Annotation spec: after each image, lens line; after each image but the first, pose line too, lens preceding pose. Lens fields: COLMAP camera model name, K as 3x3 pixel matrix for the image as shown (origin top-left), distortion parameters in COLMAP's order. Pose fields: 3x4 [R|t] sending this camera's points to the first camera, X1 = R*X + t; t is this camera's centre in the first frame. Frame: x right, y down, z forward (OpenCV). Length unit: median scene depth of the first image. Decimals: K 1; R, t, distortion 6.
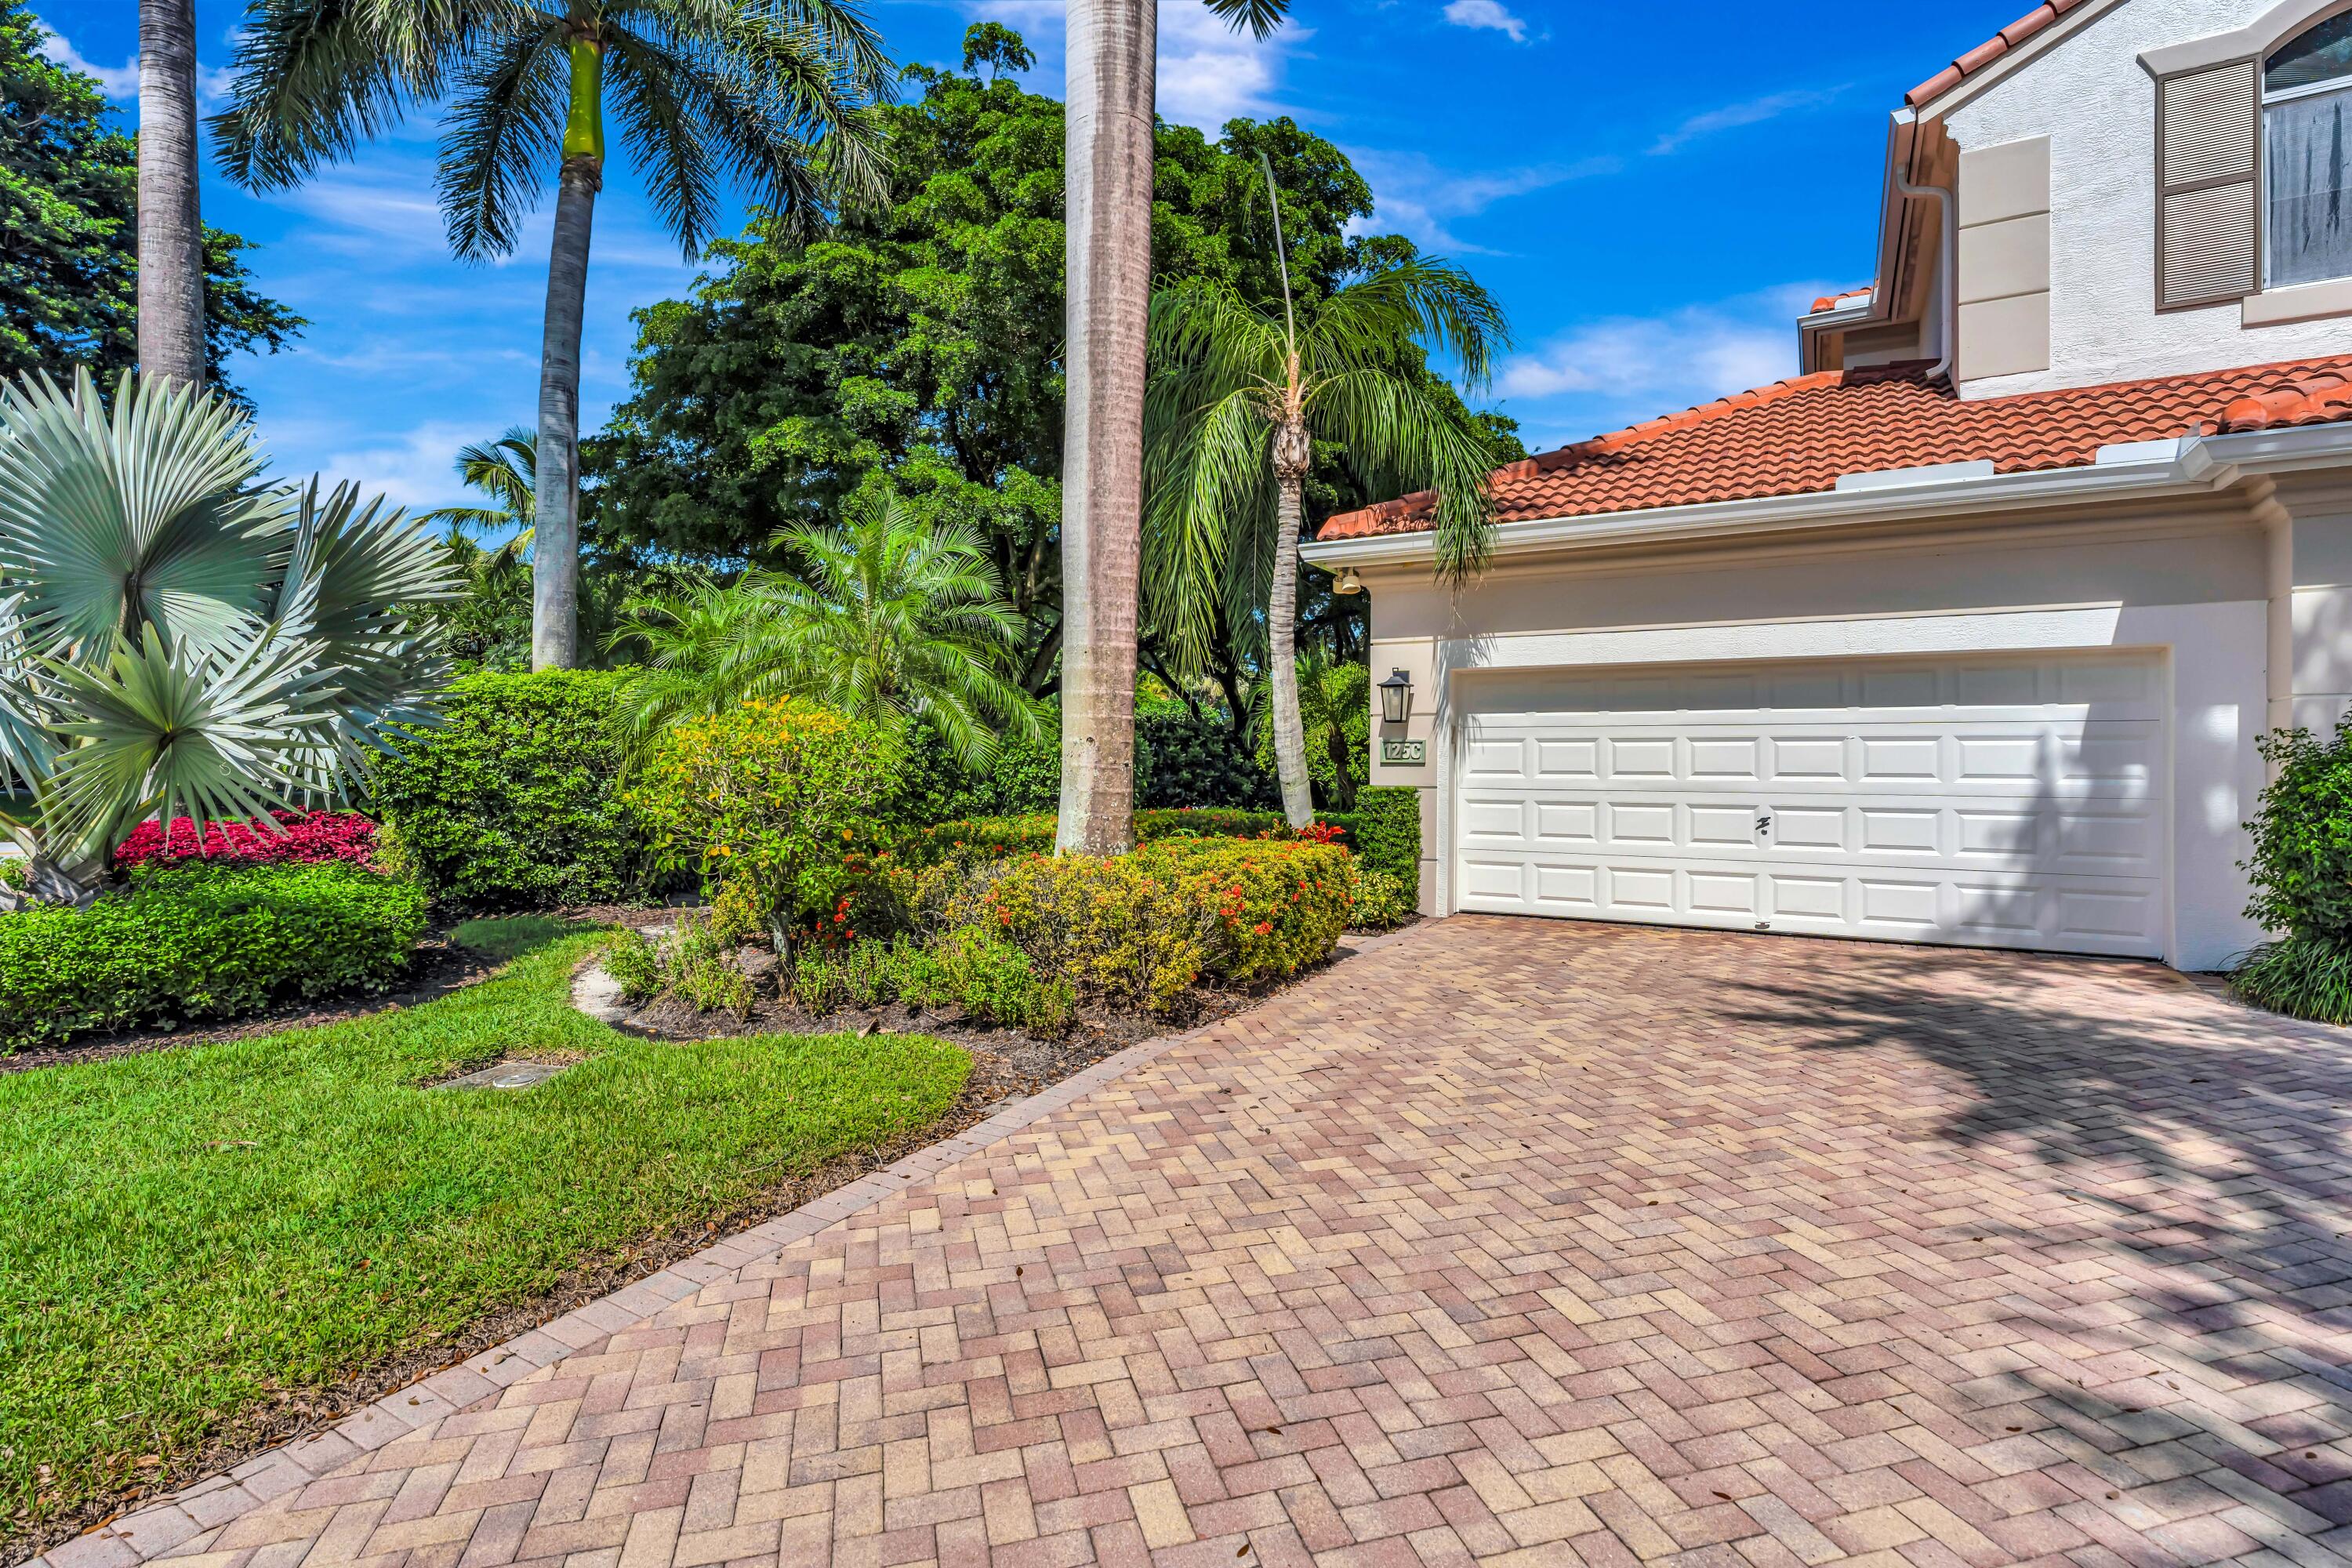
lens RADIAL K [[1147.4, 0, 1173.0], [0, 1147.4, 764.5], [0, 0, 1]] dist [-0.010821, 0.004841]
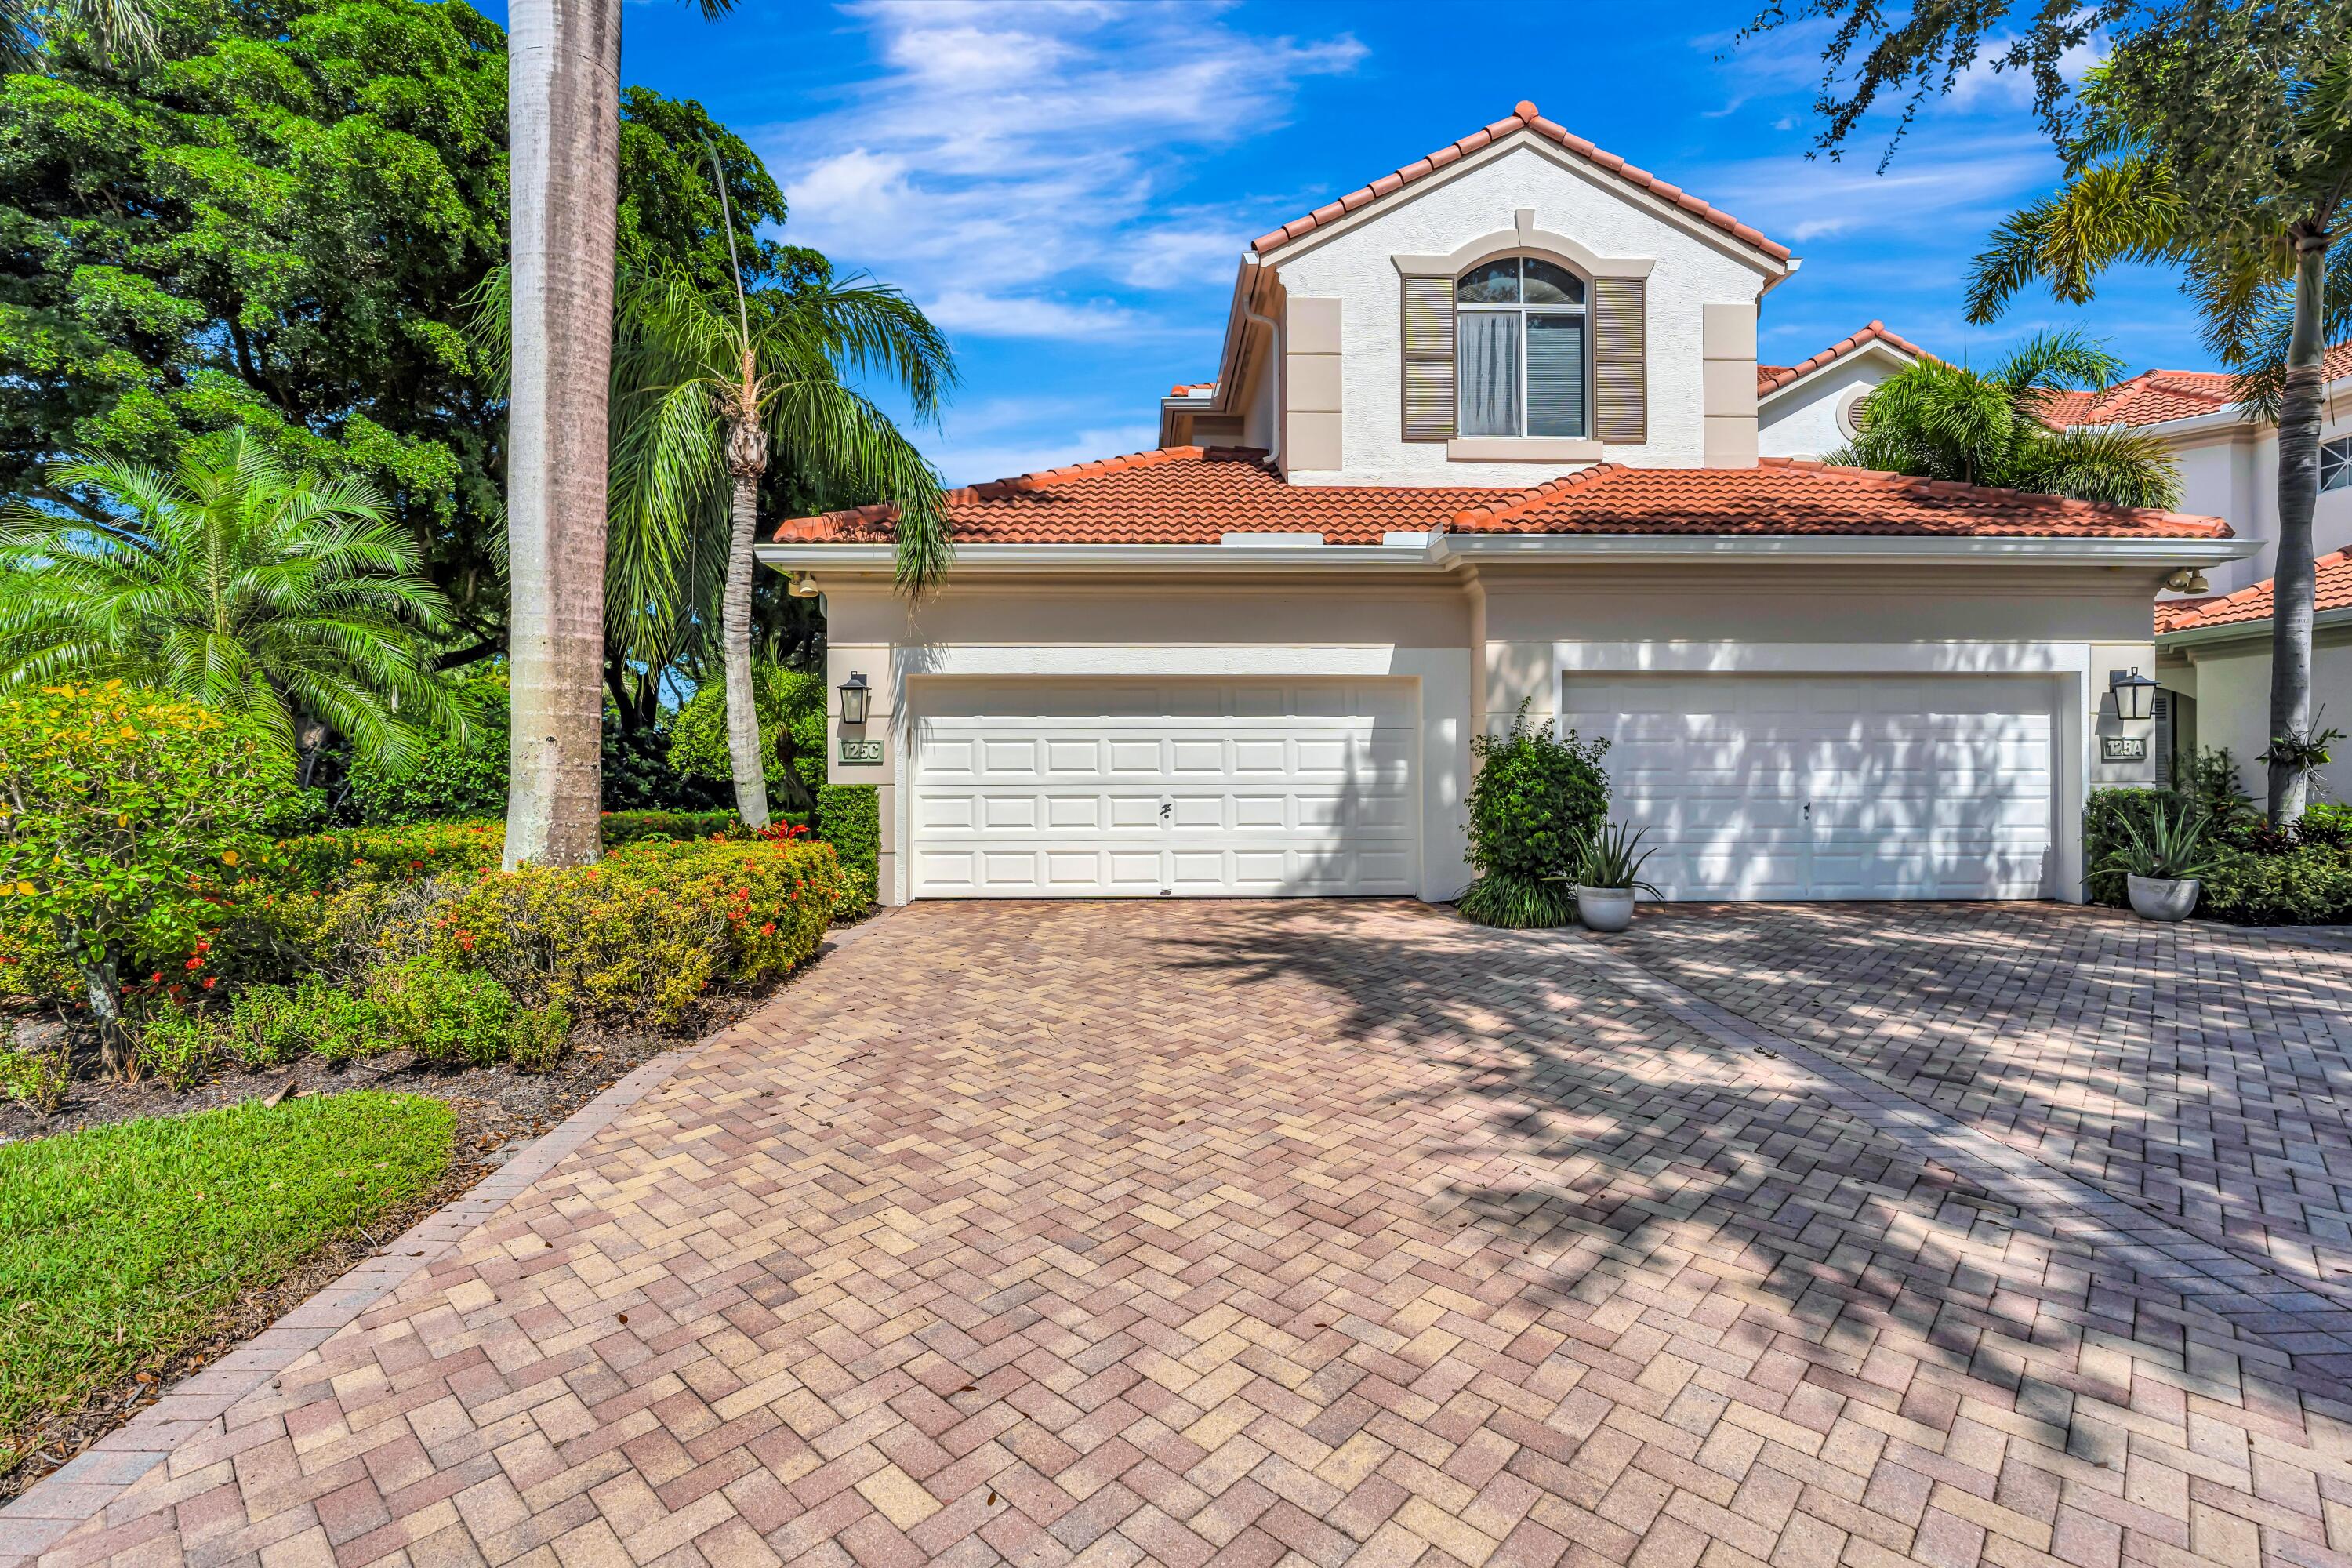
lens RADIAL K [[1070.4, 0, 1180.6], [0, 1070.4, 772.6], [0, 0, 1]] dist [-0.011744, 0.003272]
pose [[0.848879, -0.012420, 0.528442, -0.099045], [0.007289, 0.999904, 0.011791, -0.001699], [-0.528537, -0.006158, 0.848888, 0.019388]]
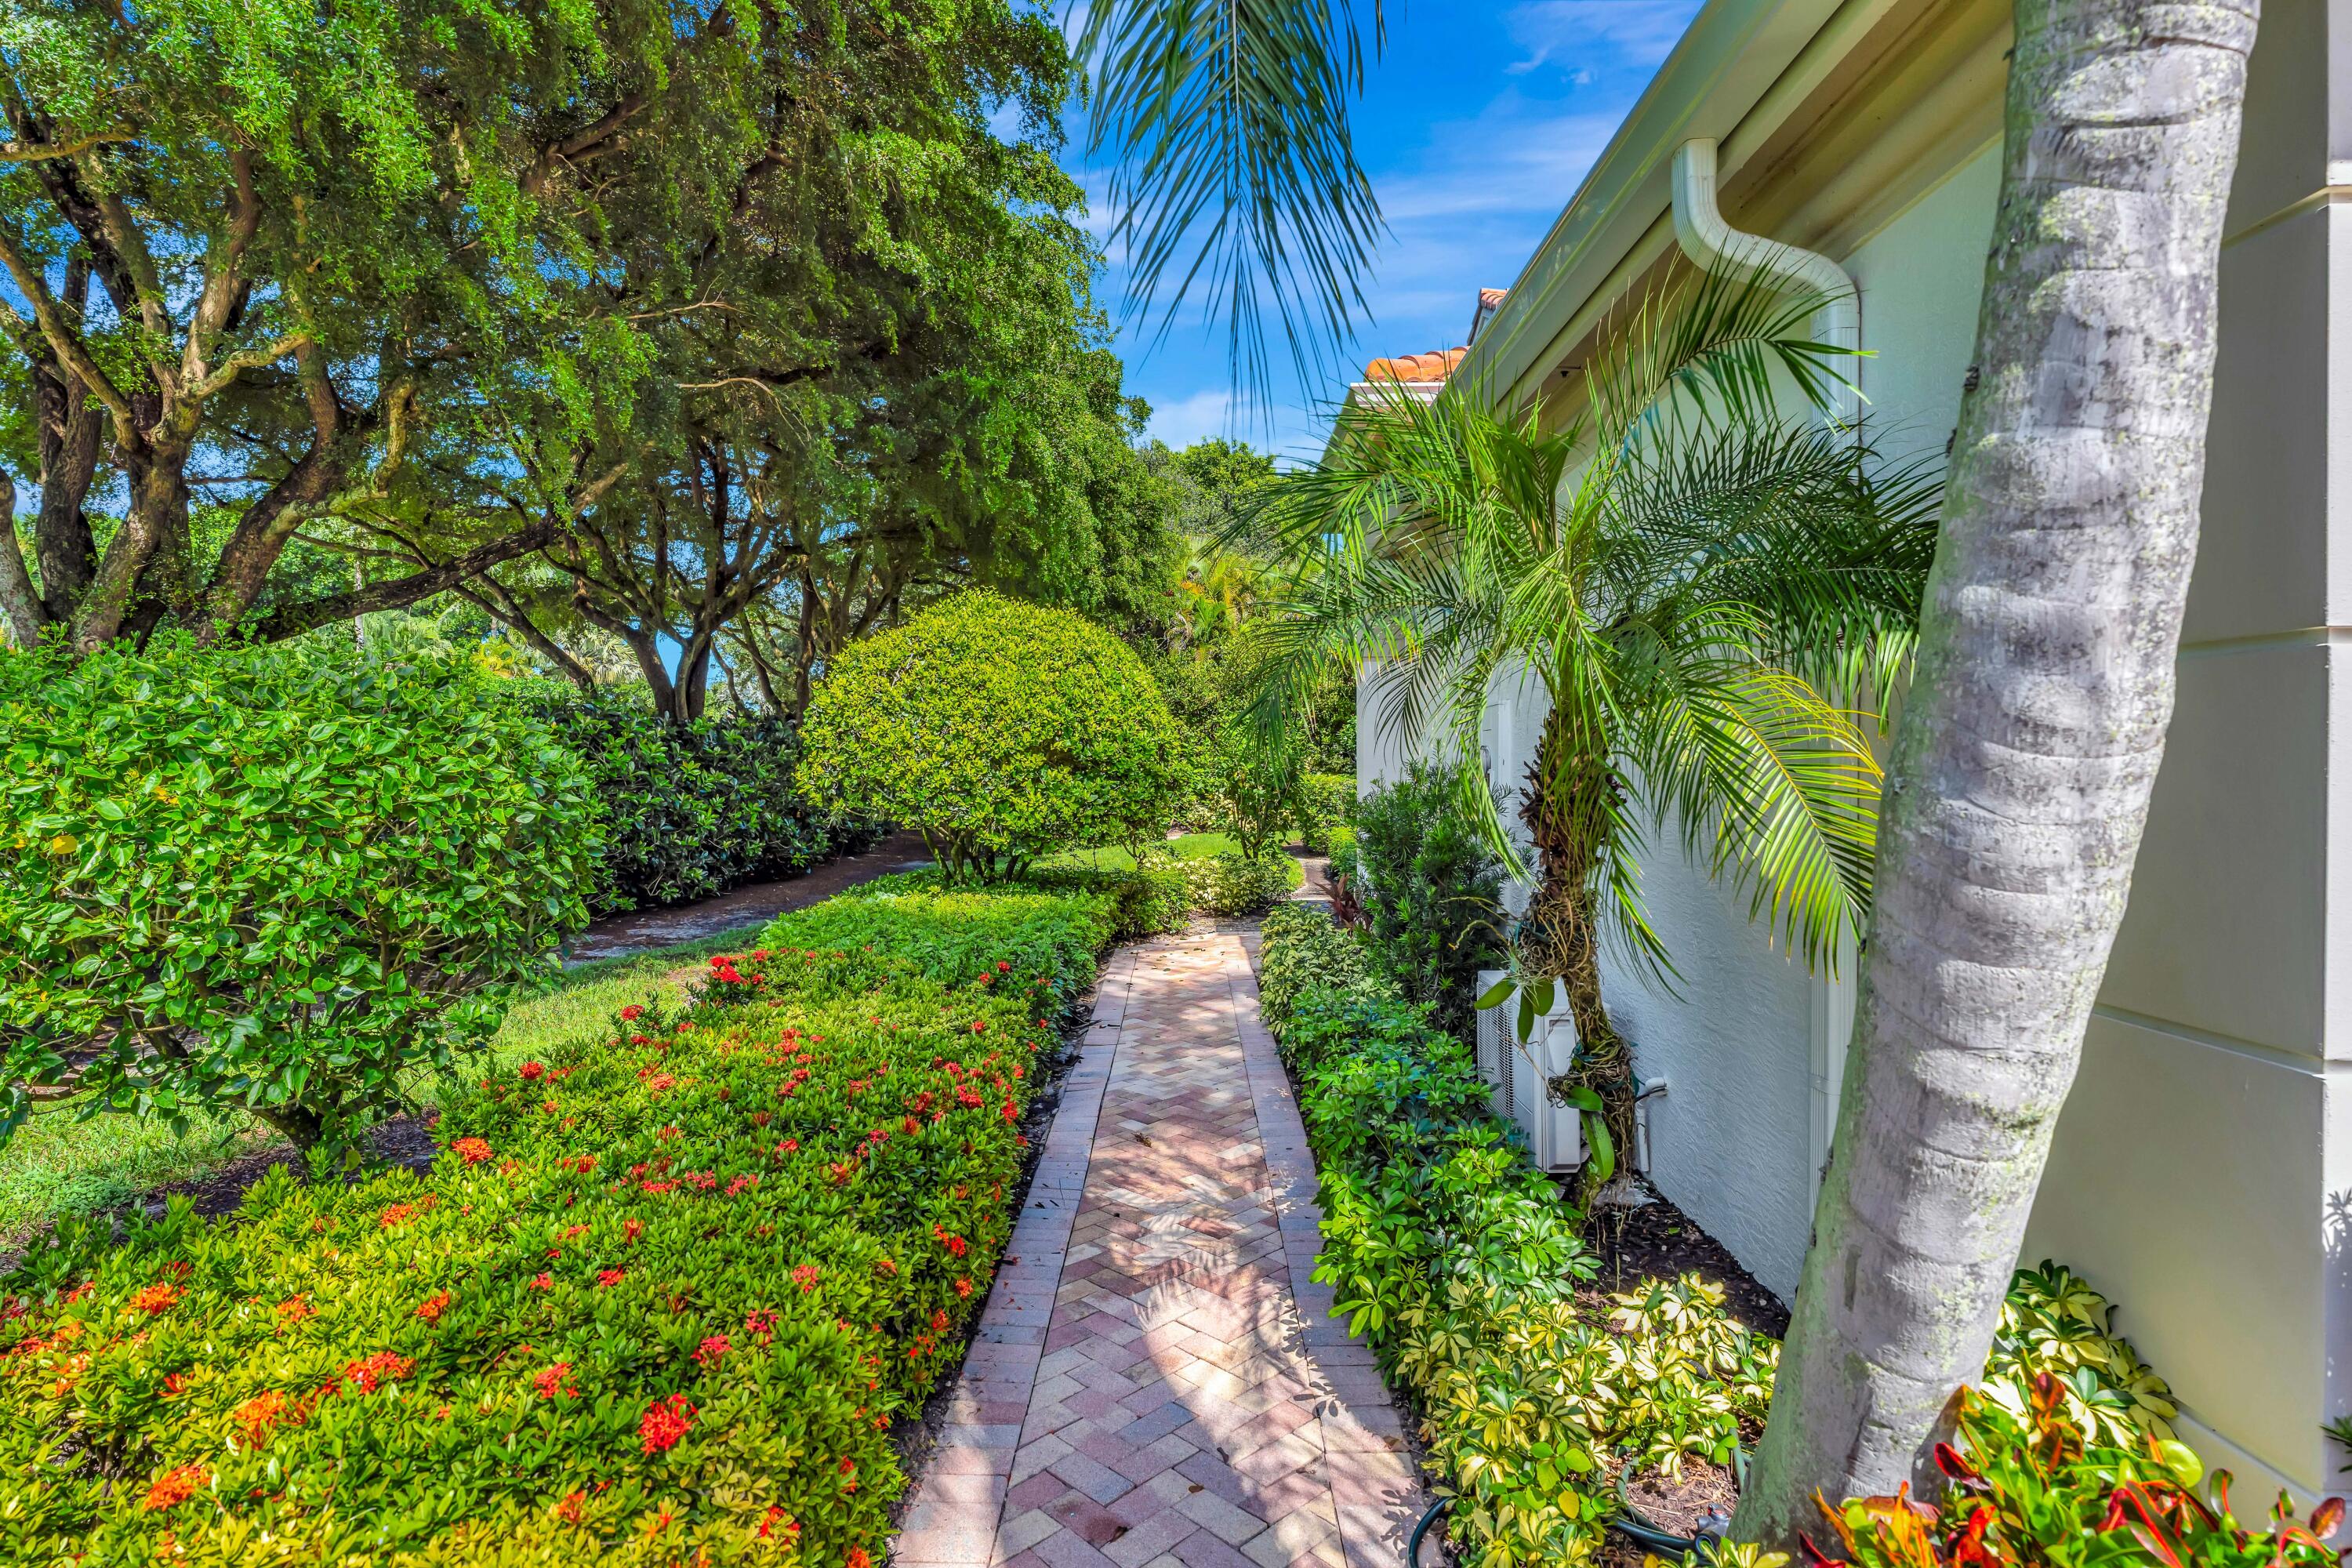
lens RADIAL K [[1200.7, 0, 1176.0], [0, 1200.7, 784.0], [0, 0, 1]] dist [0.000037, -0.000034]
pose [[0.875652, -0.023062, 0.482392, -0.077346], [0.012460, 0.999606, 0.025171, -0.037637], [-0.482782, -0.016030, 0.875594, 1.314144]]
